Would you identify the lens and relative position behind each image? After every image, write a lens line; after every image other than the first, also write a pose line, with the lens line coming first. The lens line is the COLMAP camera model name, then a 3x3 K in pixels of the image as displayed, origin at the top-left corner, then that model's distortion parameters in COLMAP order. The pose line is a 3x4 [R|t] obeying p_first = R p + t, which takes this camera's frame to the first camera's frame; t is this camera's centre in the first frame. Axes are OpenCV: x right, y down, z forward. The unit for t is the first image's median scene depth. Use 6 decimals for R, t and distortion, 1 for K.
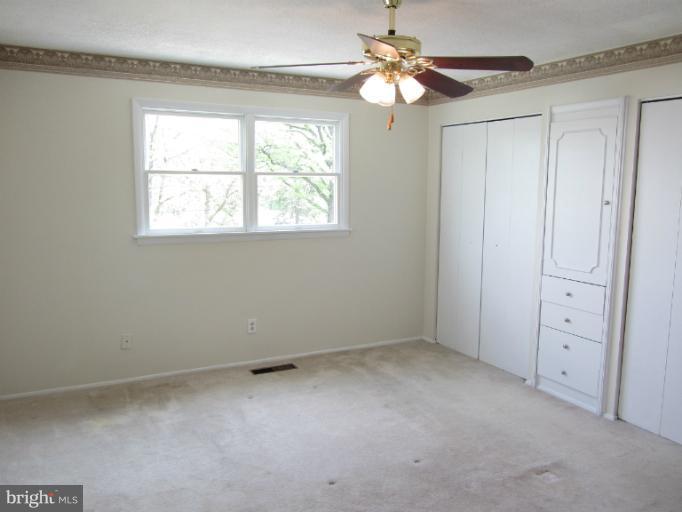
lens RADIAL K [[564.4, 0, 339.4], [0, 564.4, 254.8], [0, 0, 1]] dist [-0.041834, 0.015477]
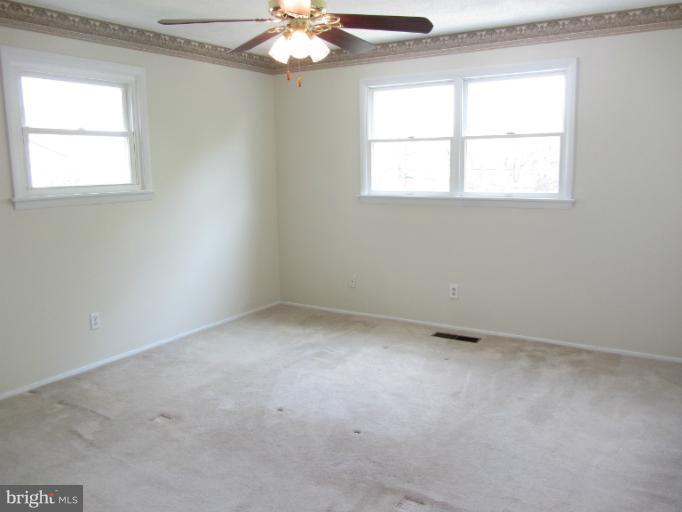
lens RADIAL K [[564.4, 0, 316.1], [0, 564.4, 250.8], [0, 0, 1]] dist [-0.041834, 0.015477]
pose [[0.485881, 0.121879, -0.865485, 0.601161], [-0.084172, 0.992152, 0.092463, -0.017616], [0.869962, 0.027924, 0.492327, 0.300099]]
